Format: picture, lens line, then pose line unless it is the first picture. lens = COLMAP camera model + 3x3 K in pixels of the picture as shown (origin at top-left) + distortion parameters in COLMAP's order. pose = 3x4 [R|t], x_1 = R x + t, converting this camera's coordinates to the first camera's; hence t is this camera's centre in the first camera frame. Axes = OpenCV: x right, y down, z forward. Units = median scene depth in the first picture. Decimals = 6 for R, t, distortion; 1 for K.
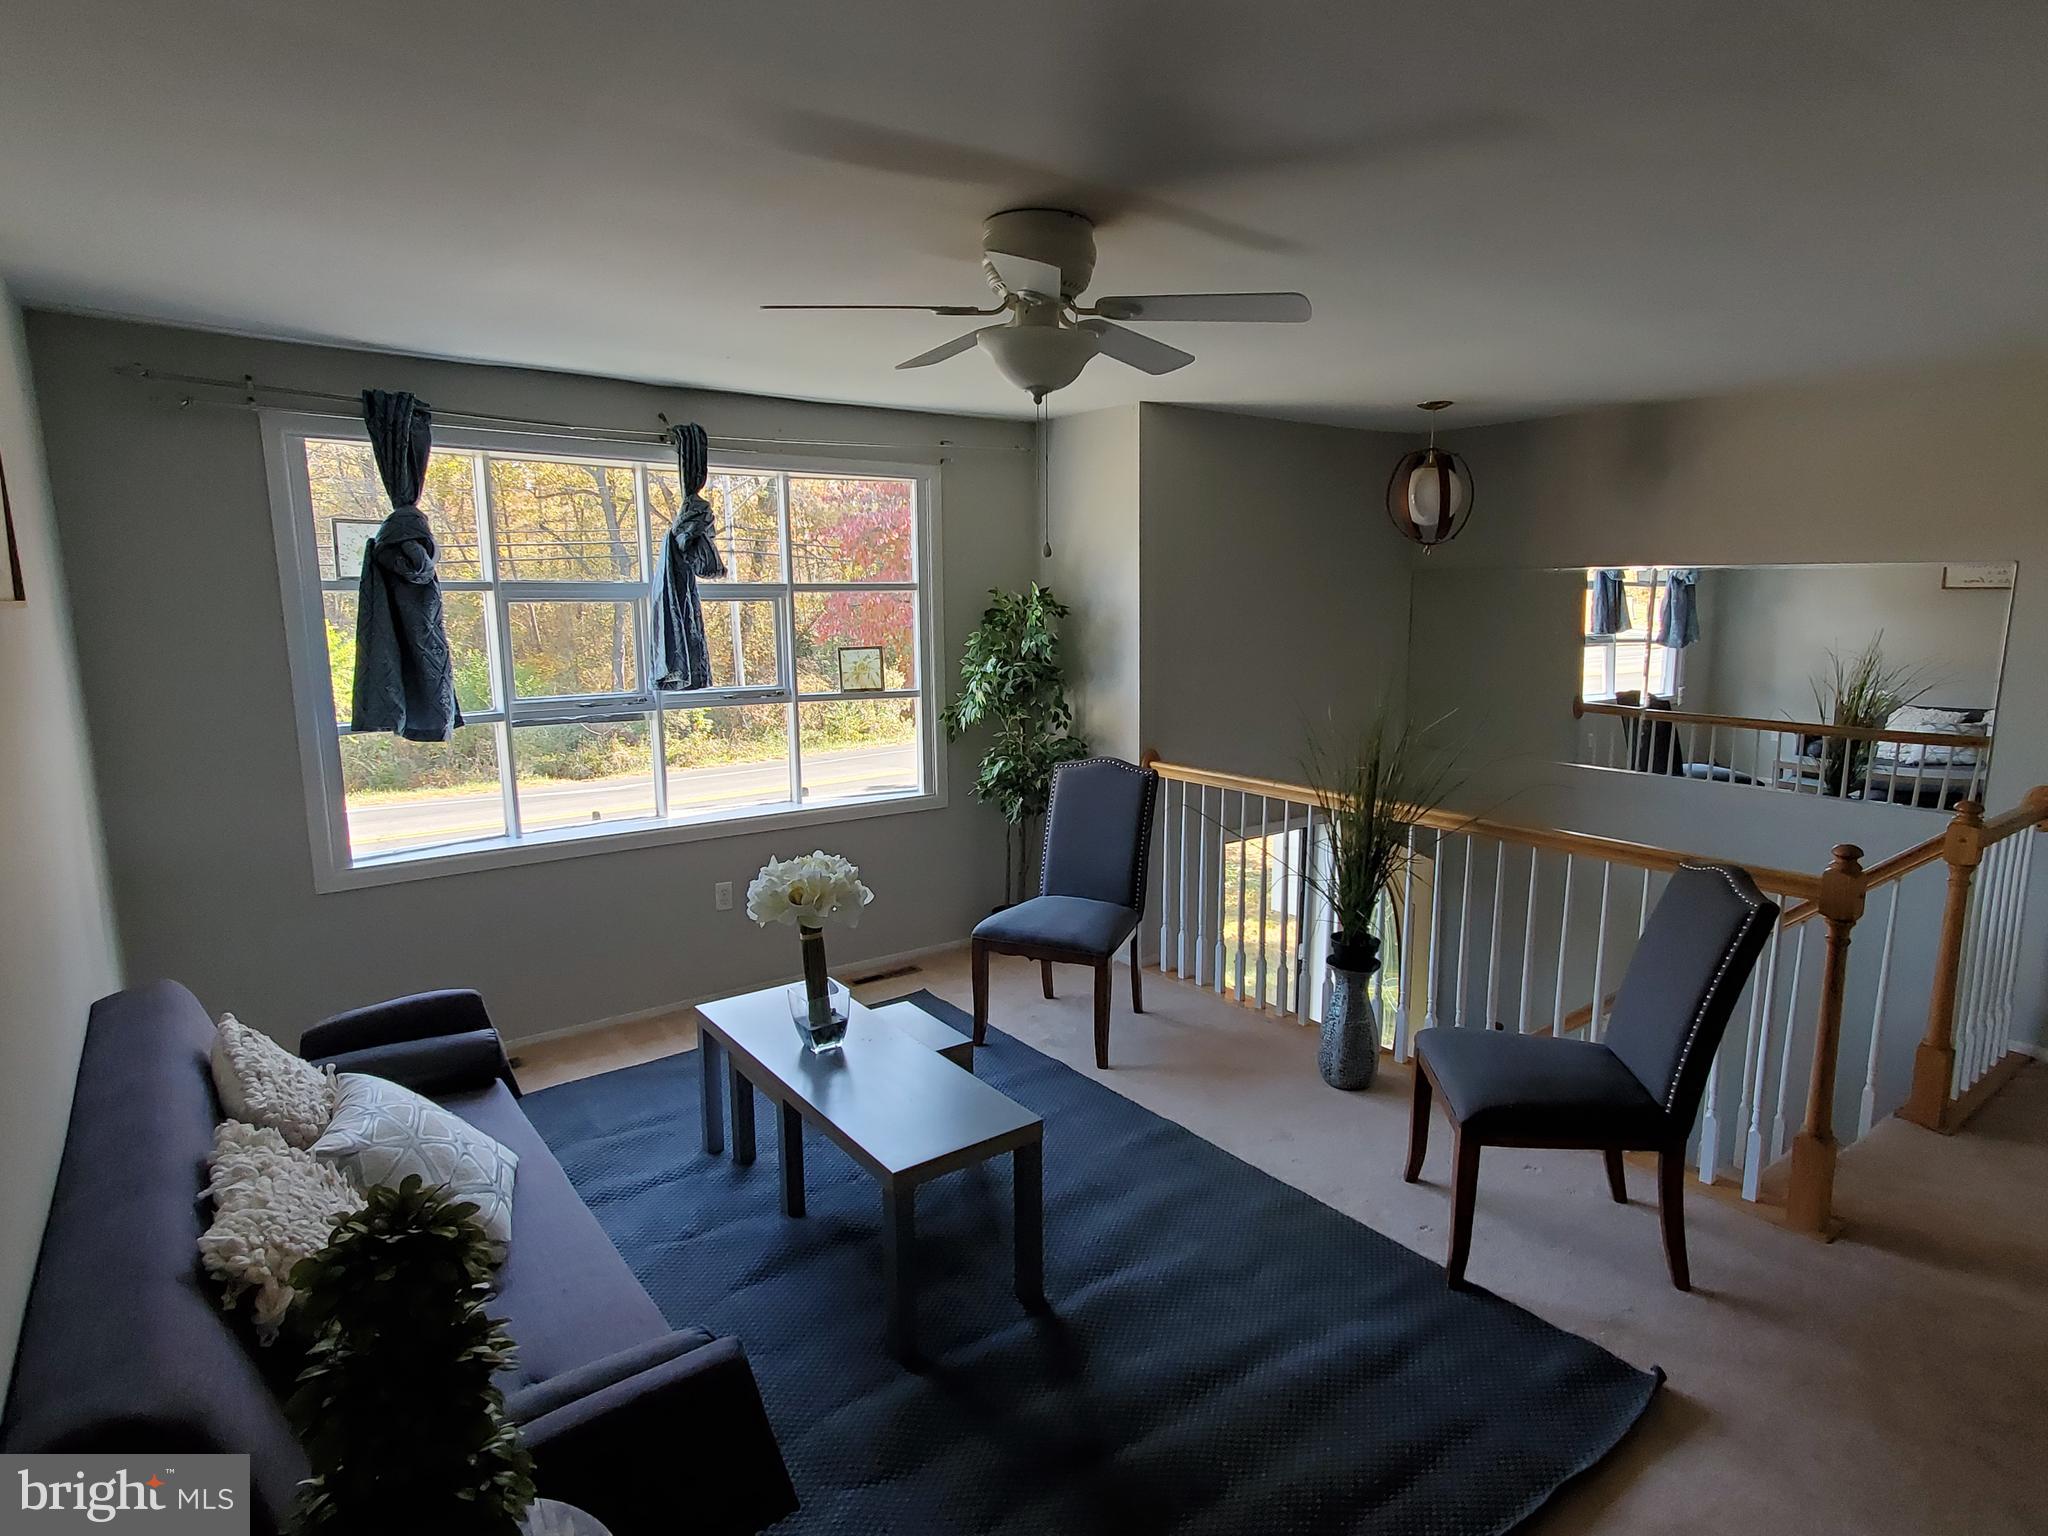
lens RADIAL K [[1145.5, 0, 1030.4], [0, 1145.5, 775.6], [0, 0, 1]] dist [-0.002342, -0.000154]
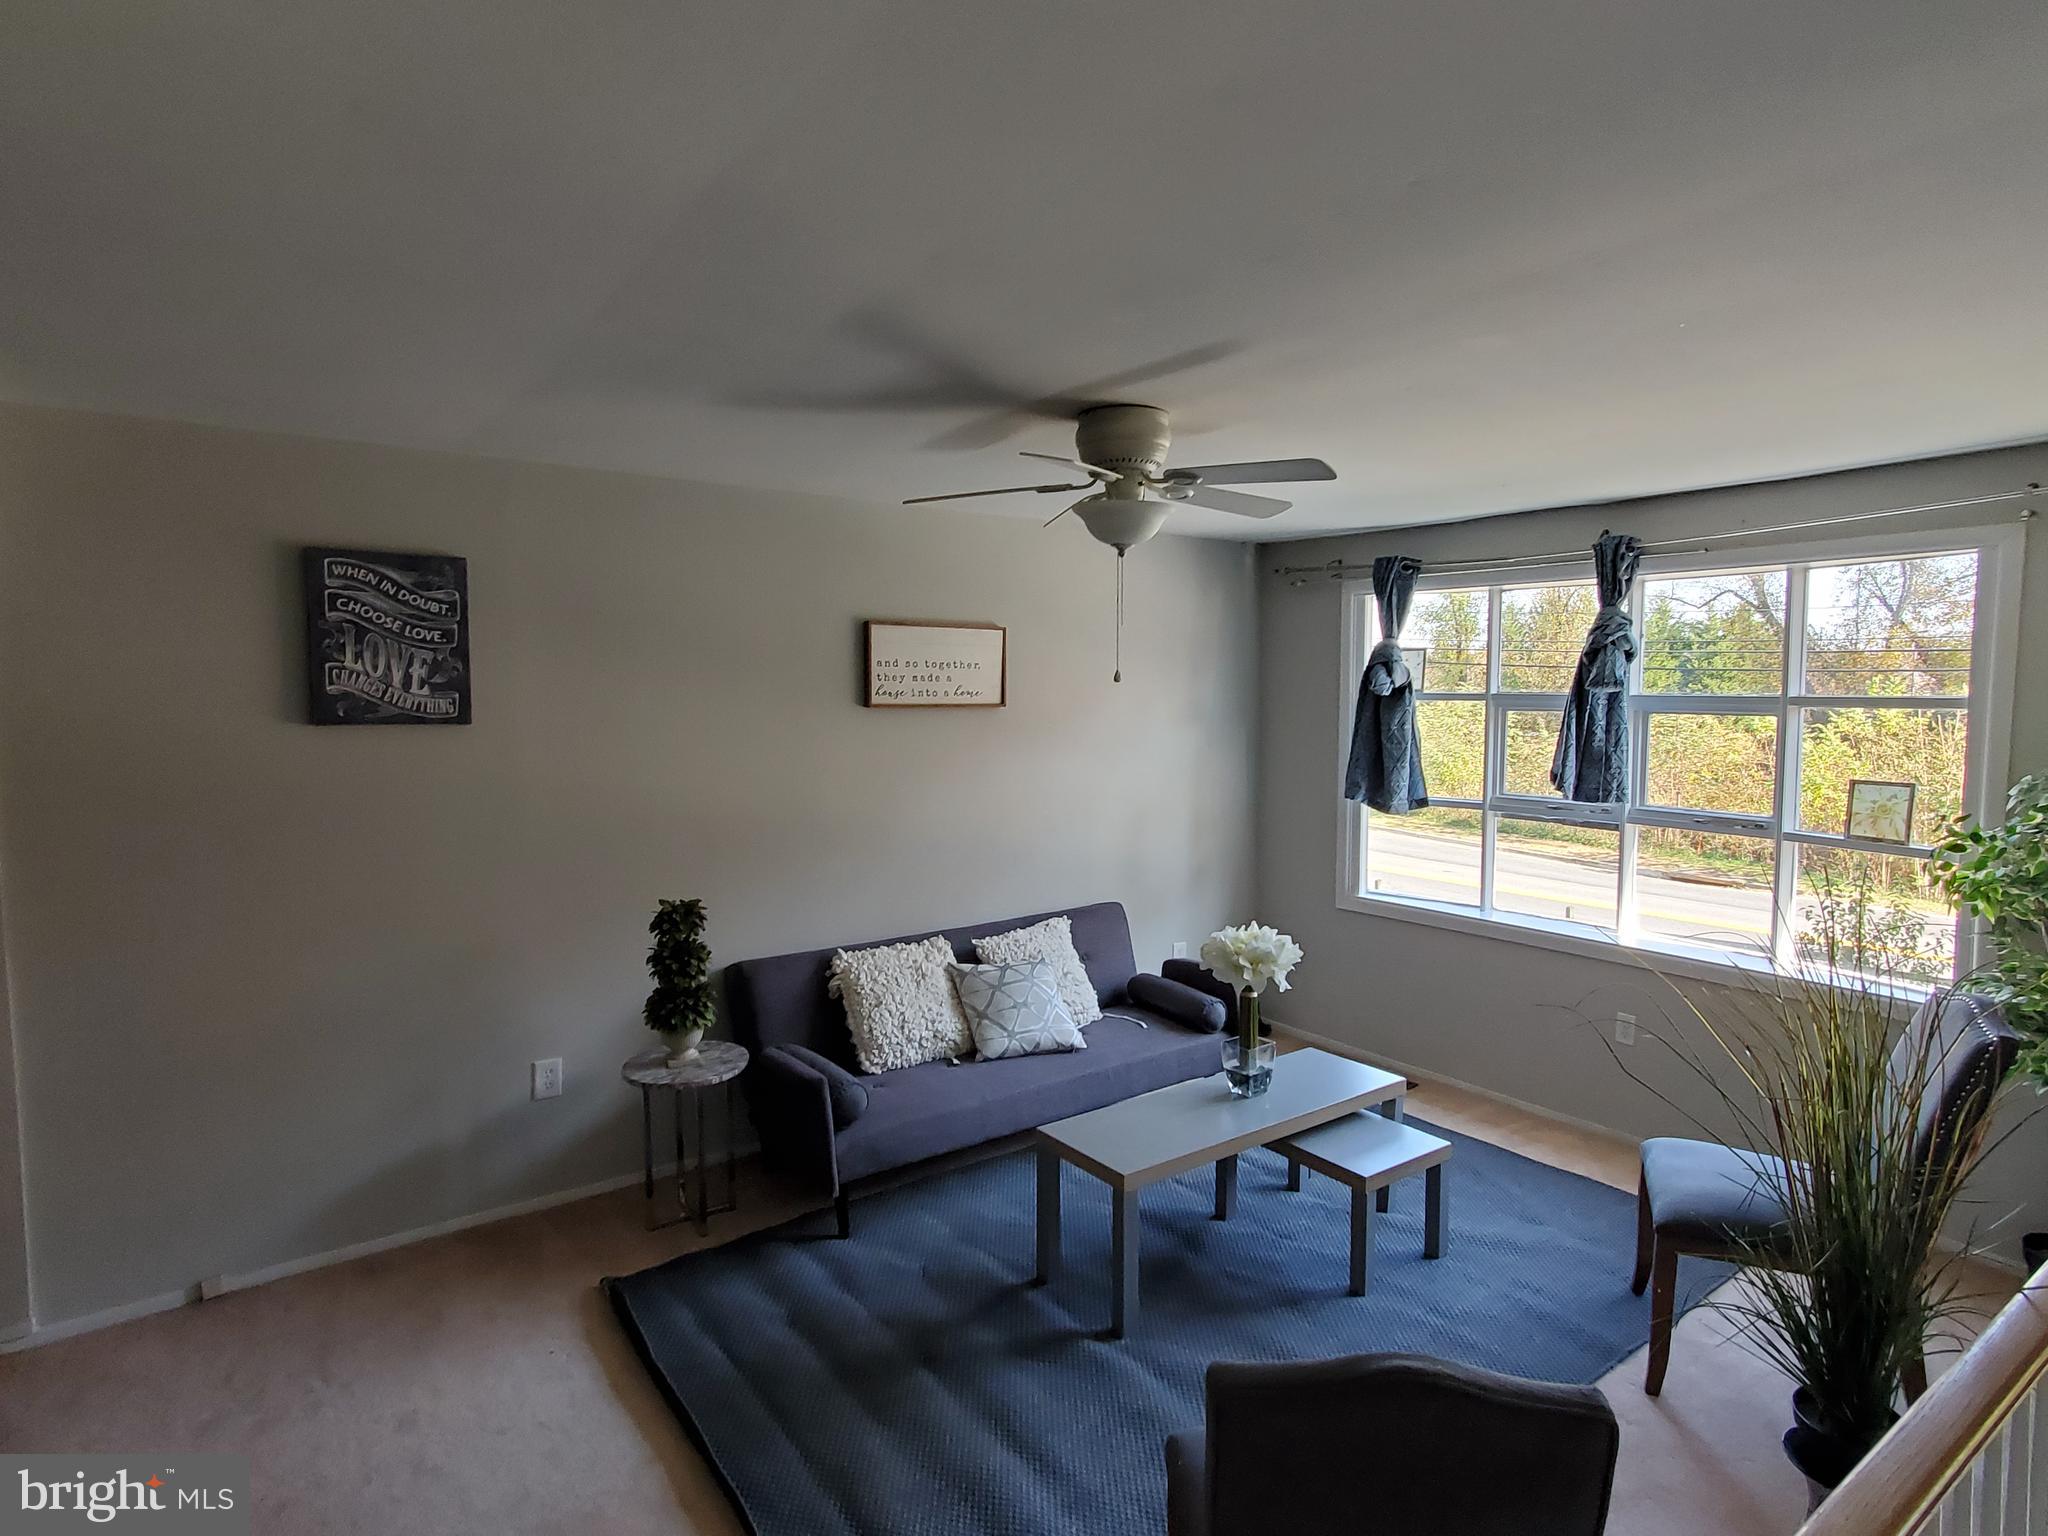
lens RADIAL K [[1078.0, 0, 1027.5], [0, 1078.0, 767.2], [0, 0, 1]] dist [0.005093, -0.000643]
pose [[-0.011401, 0.075818, -0.997056, 0.657658], [-0.163591, 0.983545, 0.076661, -0.100473], [0.986462, 0.163983, 0.001190, 0.531957]]
